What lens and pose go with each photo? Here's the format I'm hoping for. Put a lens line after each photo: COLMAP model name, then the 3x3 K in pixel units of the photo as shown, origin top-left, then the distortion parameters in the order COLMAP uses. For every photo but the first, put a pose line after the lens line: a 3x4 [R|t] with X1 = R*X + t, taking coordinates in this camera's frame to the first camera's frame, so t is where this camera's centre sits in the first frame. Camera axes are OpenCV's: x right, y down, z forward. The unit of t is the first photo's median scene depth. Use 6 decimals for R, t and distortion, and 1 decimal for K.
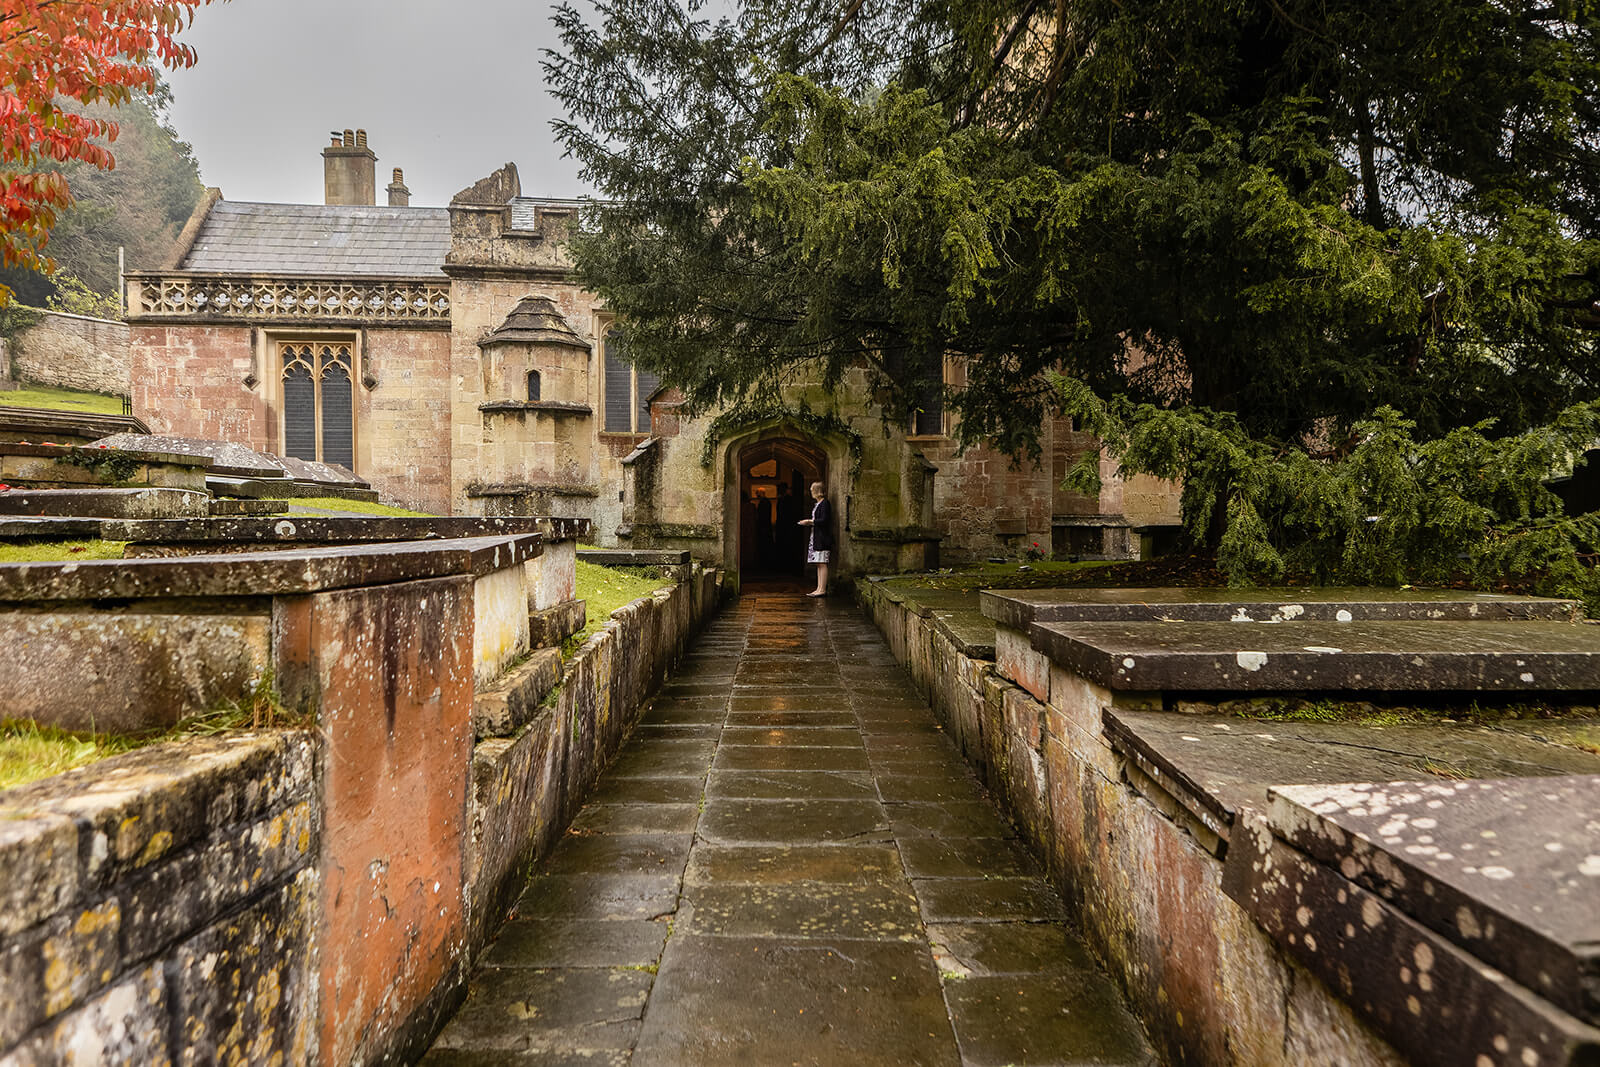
lens RADIAL K [[1313.4, 0, 806.6], [0, 1313.4, 594.5], [0, 0, 1]] dist [0.066815, 0.003367]
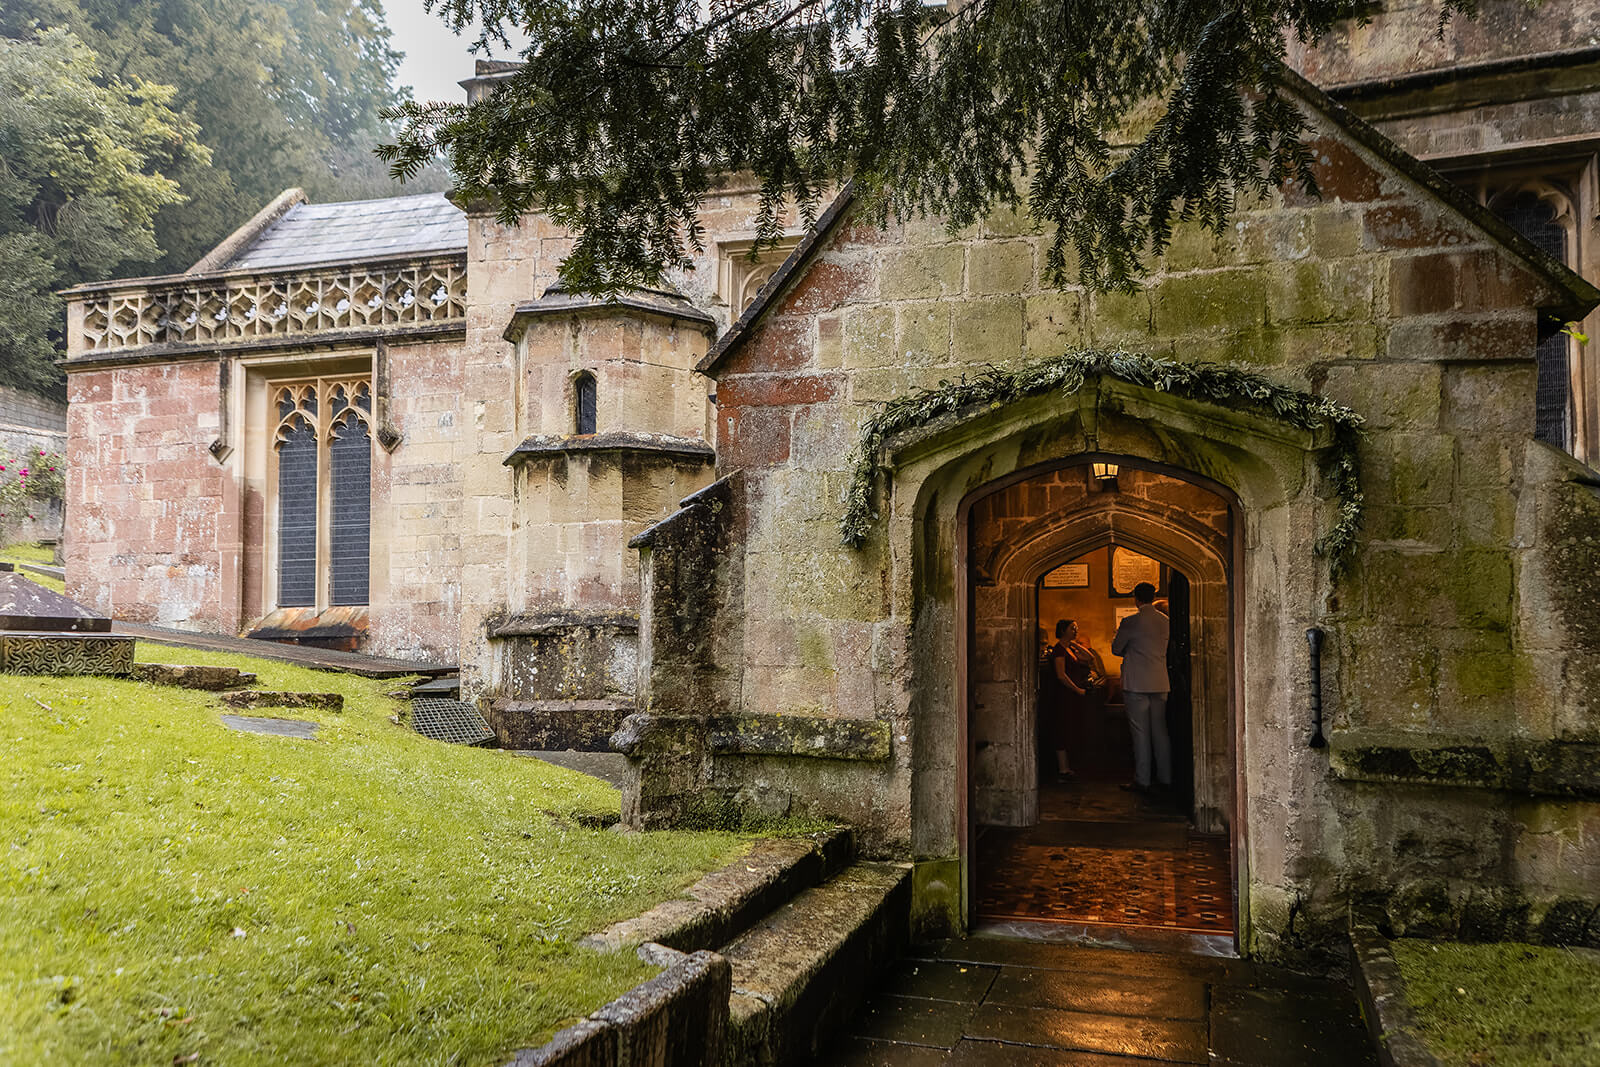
lens RADIAL K [[1313.4, 0, 806.6], [0, 1313.4, 594.5], [0, 0, 1]] dist [0.066815, 0.003367]
pose [[0.950940, -0.022016, -0.308590, 0.011946], [-0.008268, 0.995300, -0.096486, -0.042630], [0.309264, 0.094304, 0.946289, 0.548966]]
